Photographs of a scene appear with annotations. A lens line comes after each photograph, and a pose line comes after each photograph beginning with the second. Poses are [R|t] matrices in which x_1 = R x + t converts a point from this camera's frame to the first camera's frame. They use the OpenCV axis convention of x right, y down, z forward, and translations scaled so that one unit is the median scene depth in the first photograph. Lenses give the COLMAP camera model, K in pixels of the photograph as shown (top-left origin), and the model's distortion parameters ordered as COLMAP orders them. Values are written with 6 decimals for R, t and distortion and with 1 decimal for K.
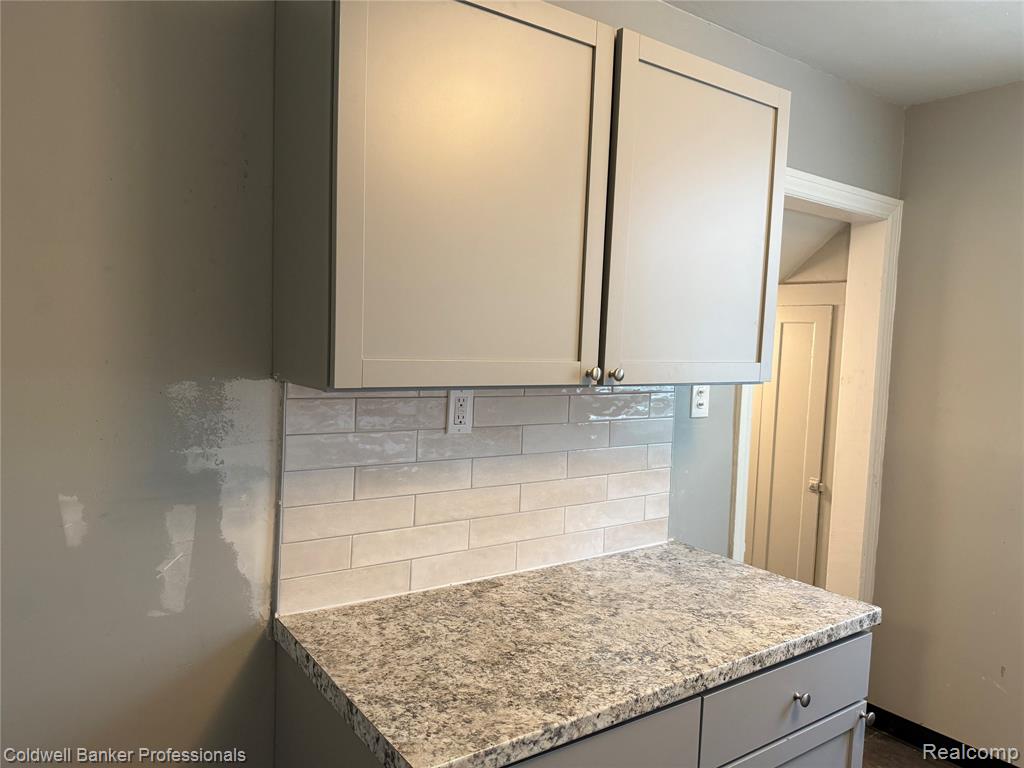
lens RADIAL K [[728.2, 0, 499.1], [0, 728.2, 387.7], [0, 0, 1]] dist [0.113028, -0.199732]
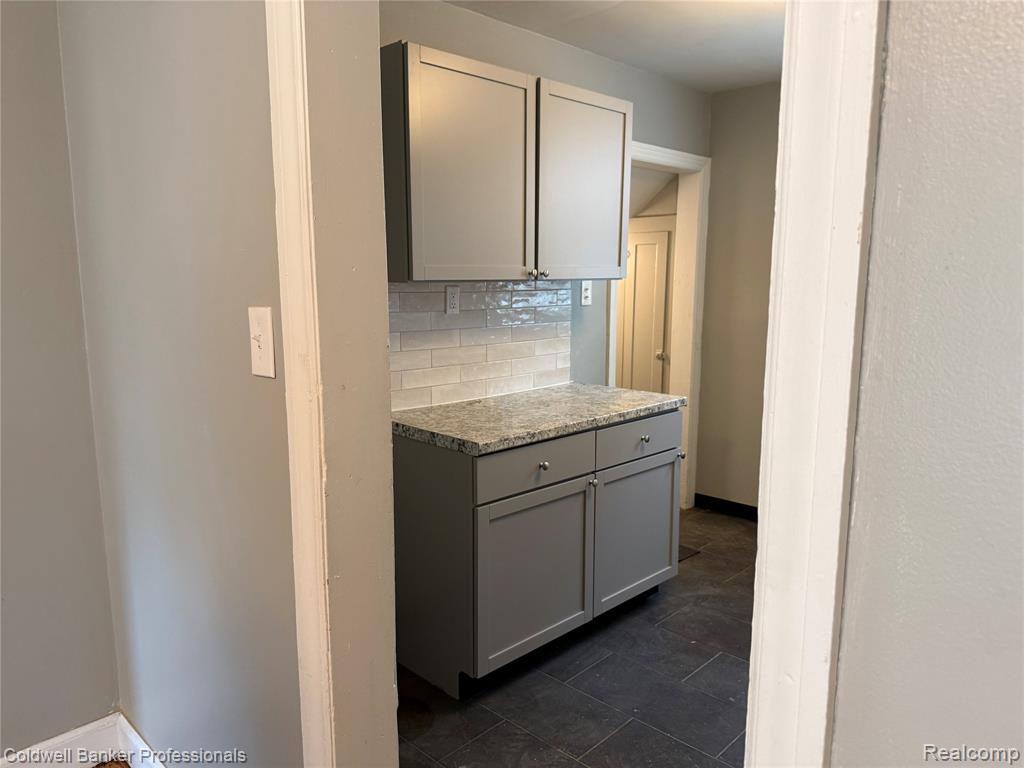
lens RADIAL K [[728.2, 0, 499.1], [0, 728.2, 387.7], [0, 0, 1]] dist [0.113028, -0.199732]
pose [[0.985111, -0.062498, 0.160155, -0.214858], [0.048394, 0.994720, 0.090501, 0.079096], [-0.164966, -0.081403, 0.982934, -0.653727]]
